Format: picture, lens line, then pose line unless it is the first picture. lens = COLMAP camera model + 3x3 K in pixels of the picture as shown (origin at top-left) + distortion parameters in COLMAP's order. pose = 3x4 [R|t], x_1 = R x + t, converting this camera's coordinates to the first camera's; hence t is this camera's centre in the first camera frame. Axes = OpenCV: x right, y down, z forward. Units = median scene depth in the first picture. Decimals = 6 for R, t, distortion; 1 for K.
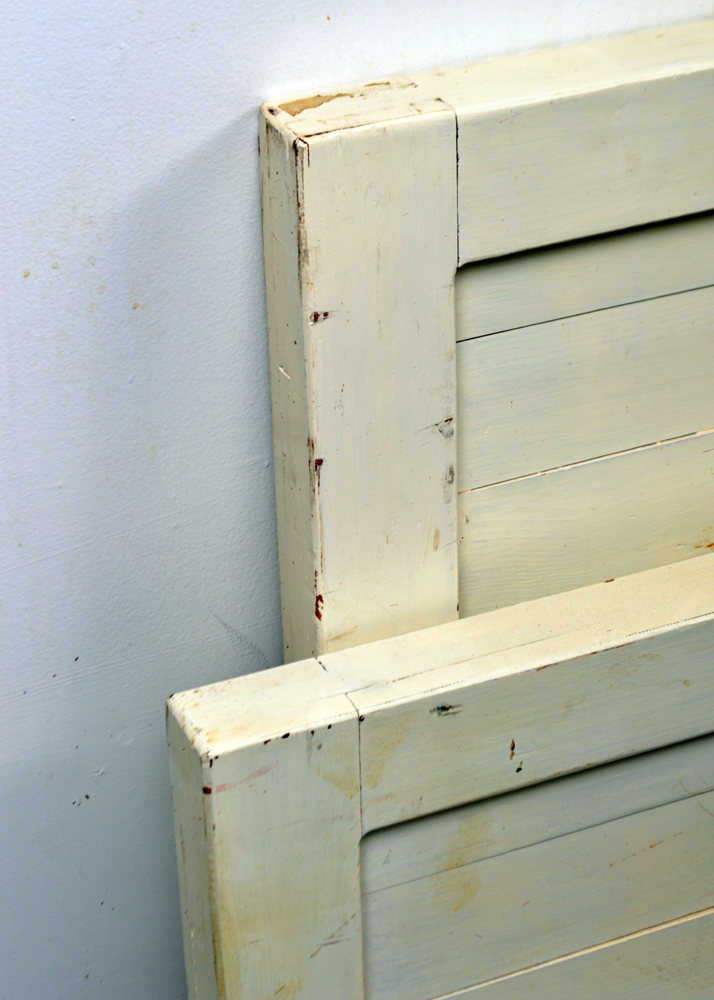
lens RADIAL K [[2471.8, 0, 357.0], [0, 2471.8, 500.0], [0, 0, 1]] dist [0.009094, -0.259744]
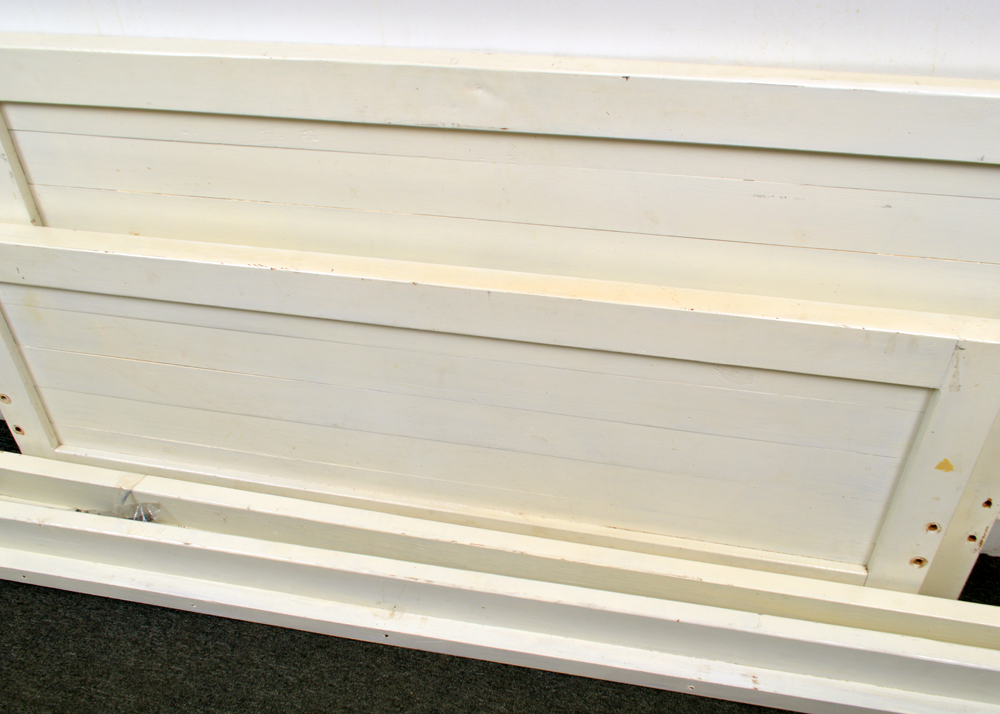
lens RADIAL K [[847.4, 0, 500.0], [0, 847.4, 357.0], [0, 0, 1]] dist [-0.014419, -0.003241]
pose [[0.809306, 0.363451, -0.461439, 1.053728], [-0.293009, 0.930660, 0.219131, -0.197606], [0.509086, -0.042138, 0.859683, 0.421610]]
